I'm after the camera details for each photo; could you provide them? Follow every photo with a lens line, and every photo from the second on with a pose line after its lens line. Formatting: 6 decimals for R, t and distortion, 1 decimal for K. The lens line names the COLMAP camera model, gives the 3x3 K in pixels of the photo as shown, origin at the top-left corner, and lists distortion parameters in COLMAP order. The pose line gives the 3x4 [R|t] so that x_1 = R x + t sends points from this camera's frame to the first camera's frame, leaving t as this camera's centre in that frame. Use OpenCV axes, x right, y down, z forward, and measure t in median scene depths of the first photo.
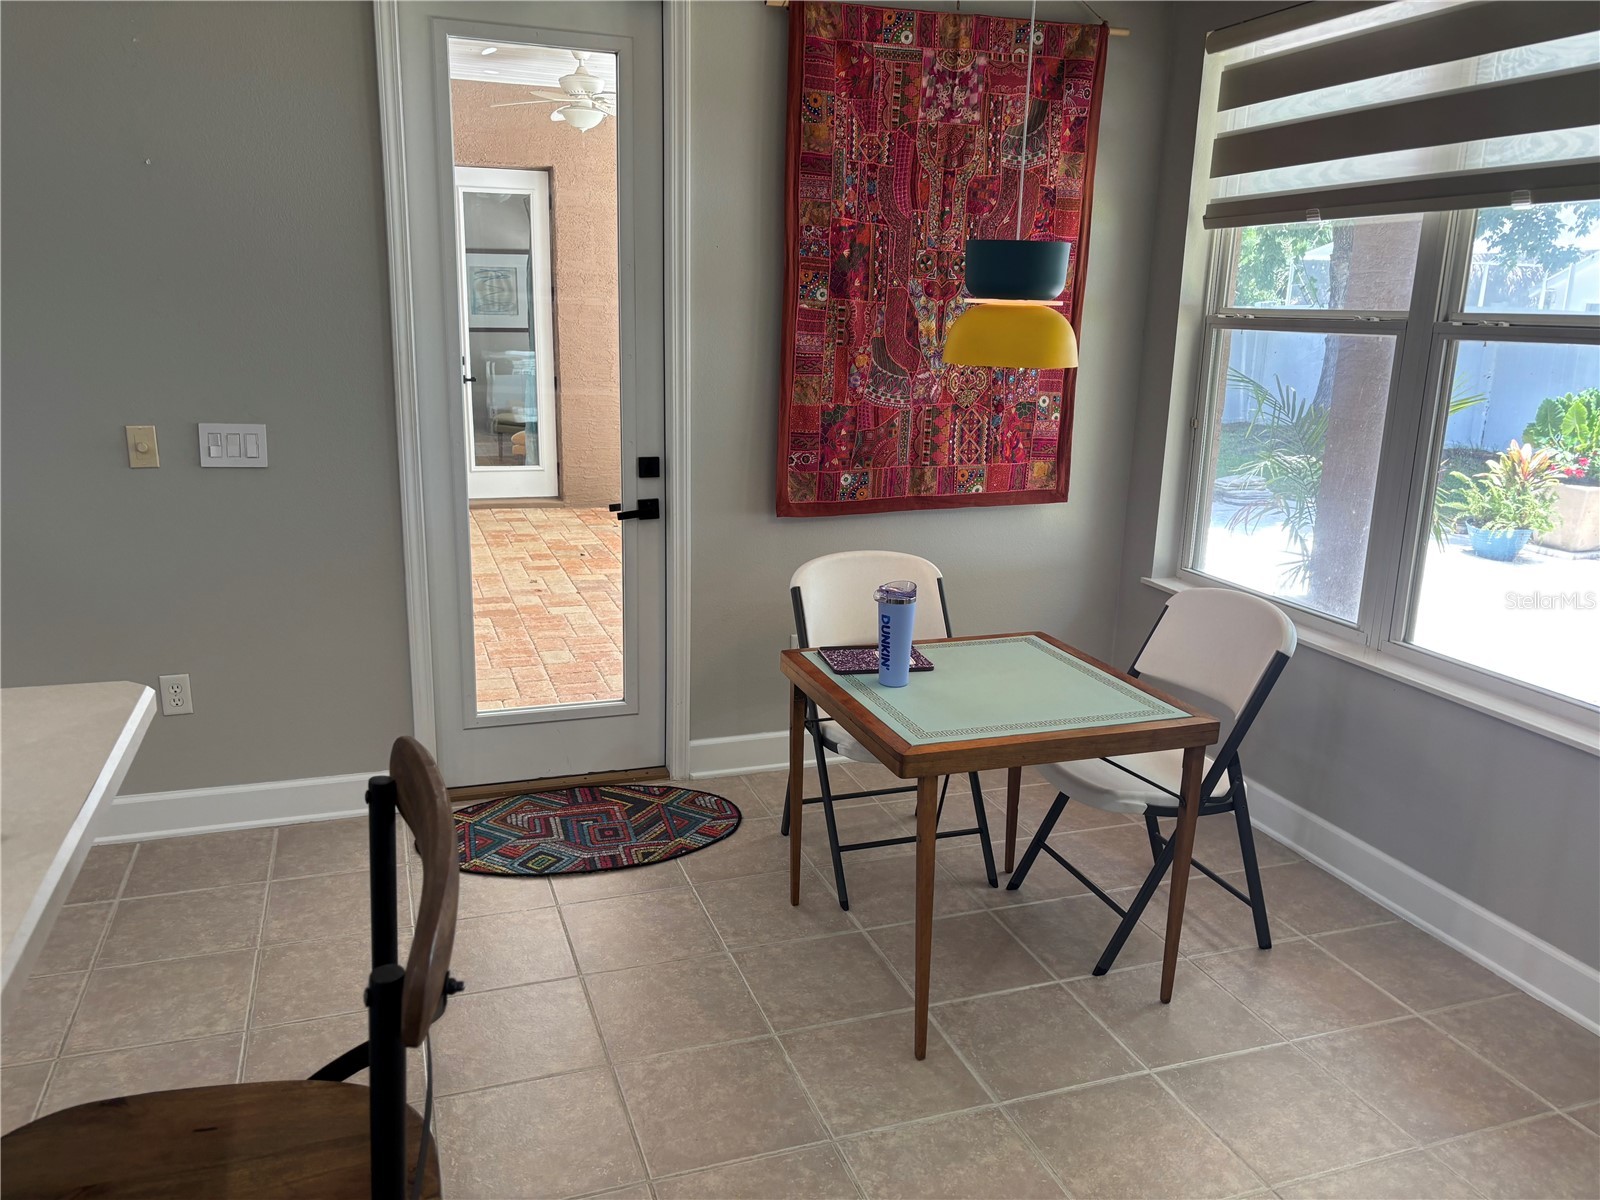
lens RADIAL K [[1164.0, 0, 785.0], [0, 1164.0, 602.6], [0, 0, 1]] dist [0.004476, -0.000277]
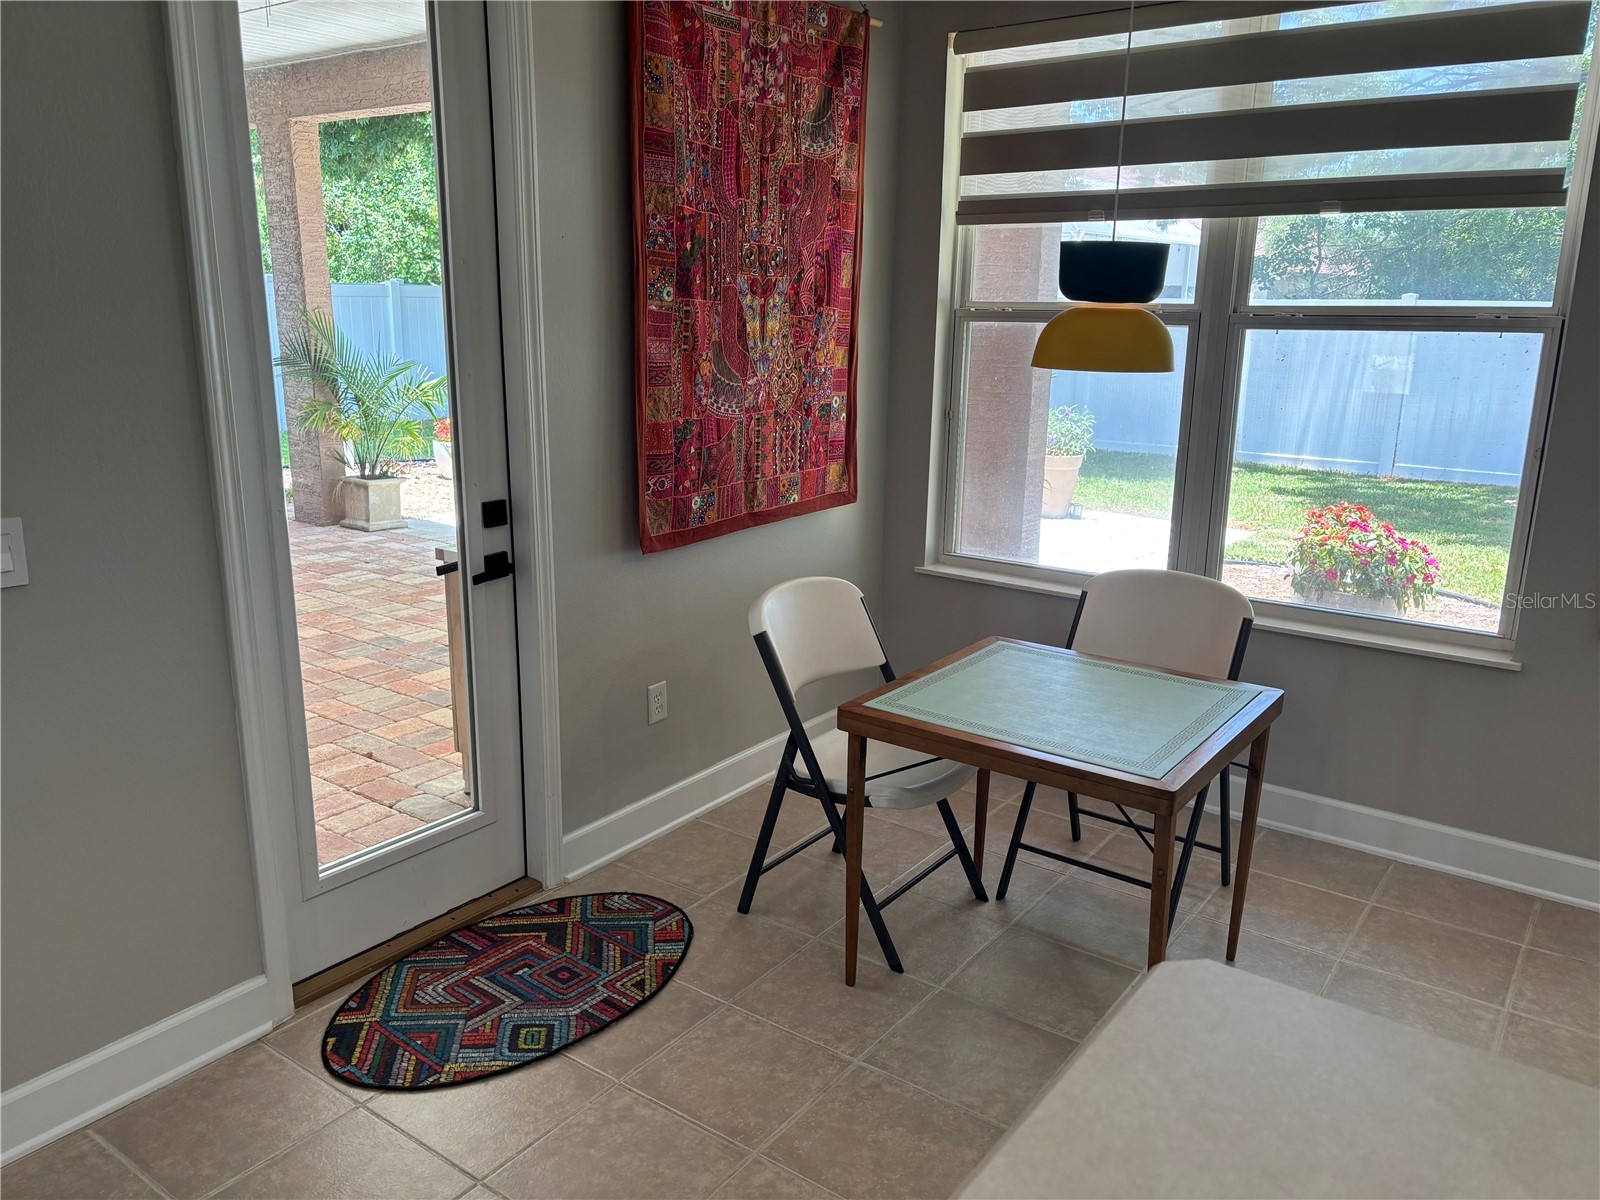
lens RADIAL K [[1203.8, 0, 780.5], [0, 1203.8, 605.4], [0, 0, 1]] dist [0.046691, -0.049485]
pose [[0.830066, -0.149246, 0.537323, -0.406367], [0.146053, 0.988071, 0.048820, -0.065469], [-0.538200, 0.037953, 0.841962, 0.201584]]
